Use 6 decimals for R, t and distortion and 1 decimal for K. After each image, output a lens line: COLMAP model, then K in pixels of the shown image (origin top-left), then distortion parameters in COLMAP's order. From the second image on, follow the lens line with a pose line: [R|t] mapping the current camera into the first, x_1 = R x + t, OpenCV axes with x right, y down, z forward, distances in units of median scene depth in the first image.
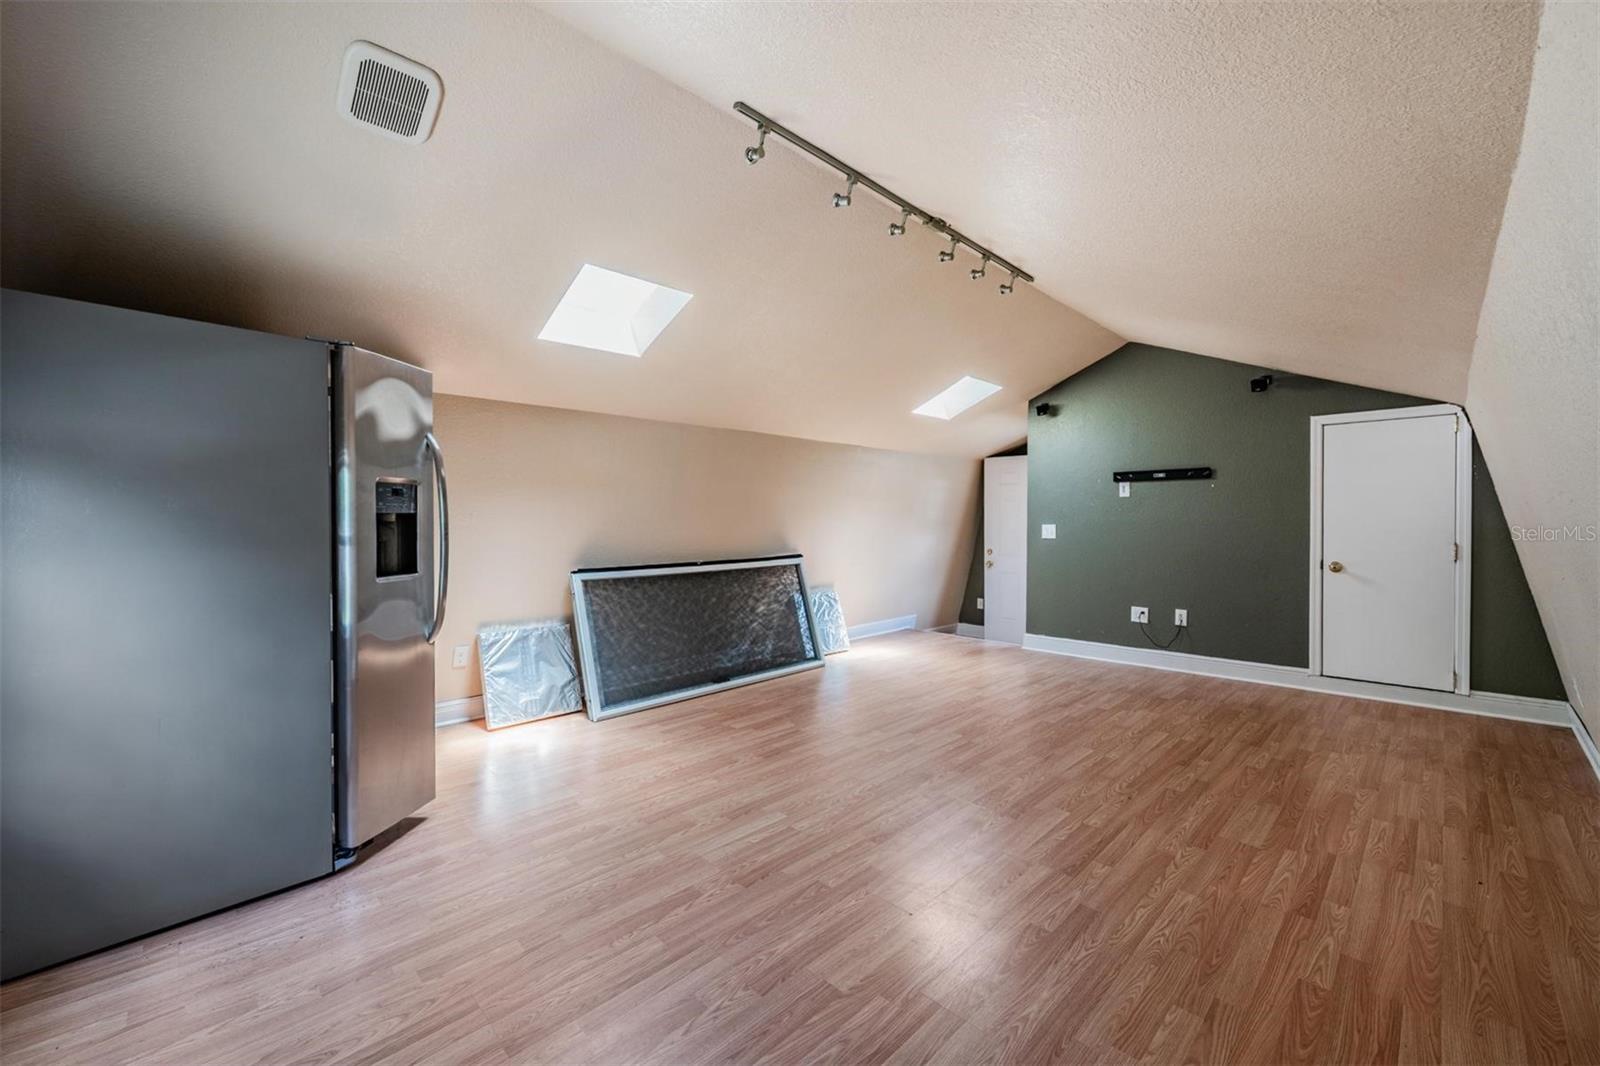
lens RADIAL K [[638.3, 0, 800.1], [0, 638.3, 526.9], [0, 0, 1]] dist [-0.006753, 0.000190]
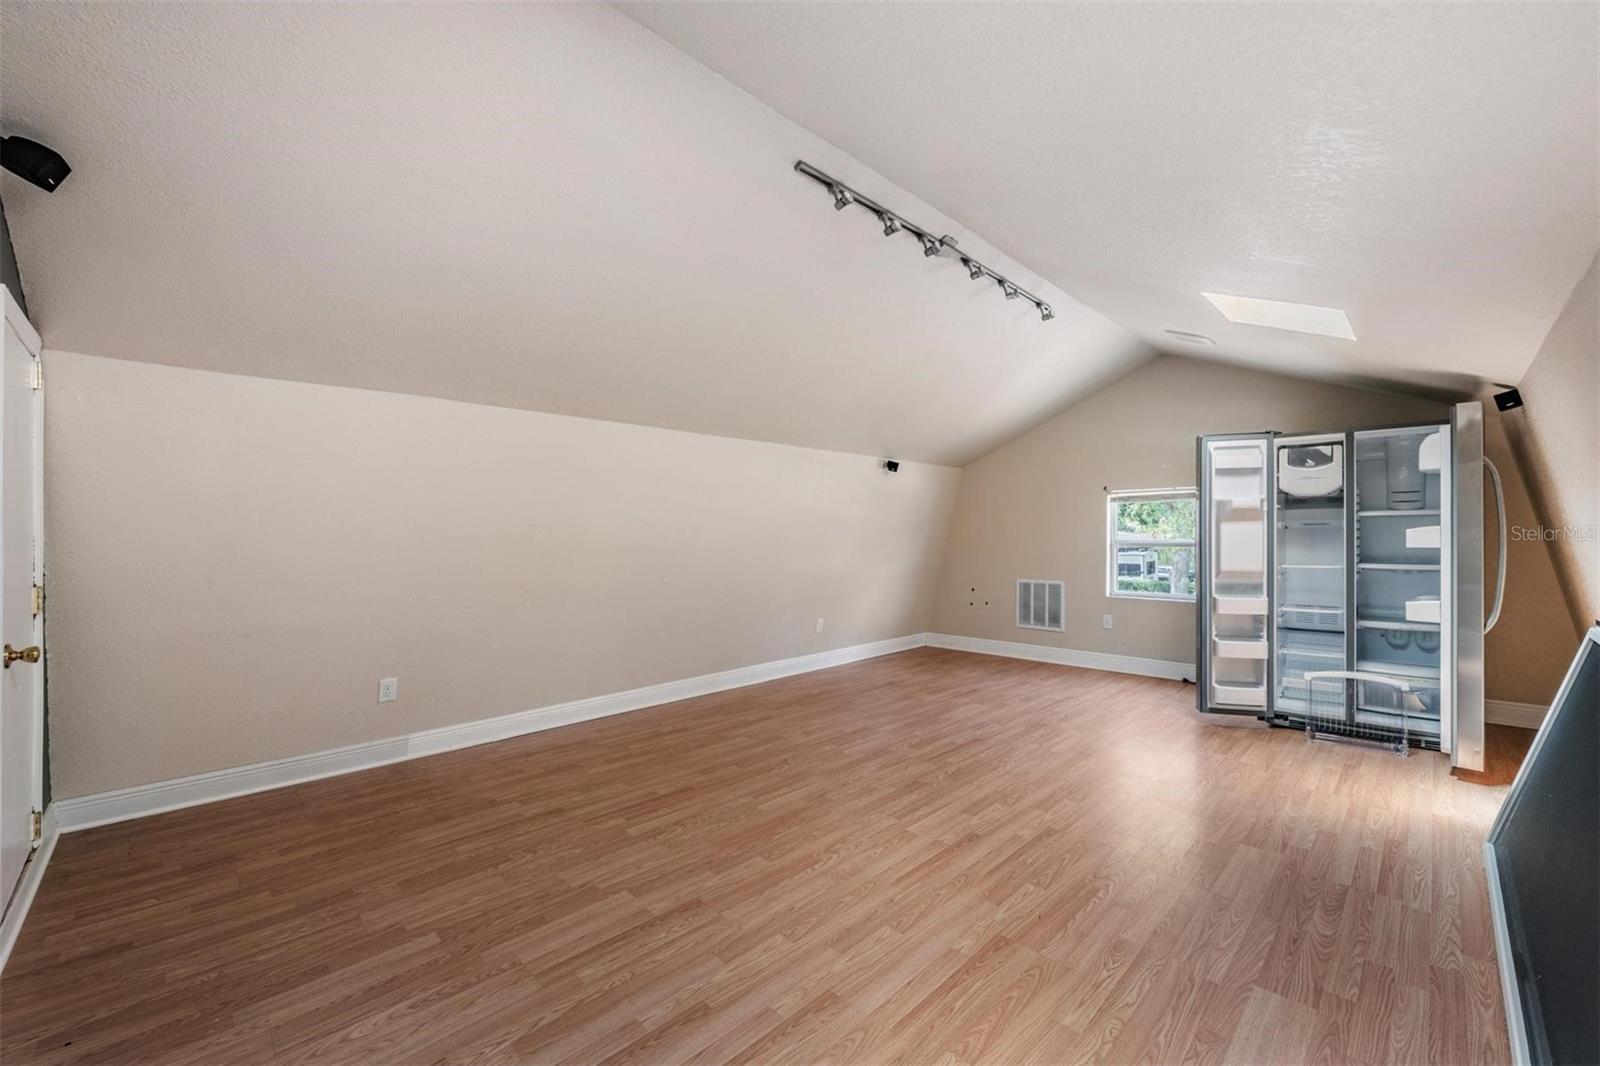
lens RADIAL K [[638.3, 0, 800.0], [0, 638.3, 534.9], [0, 0, 1]] dist [-0.006753, 0.000190]
pose [[-0.999930, 0.011788, -0.000975, 0.415995], [0.011779, 0.999890, 0.008975, -0.021271], [0.001081, 0.008963, -0.999959, 1.921948]]
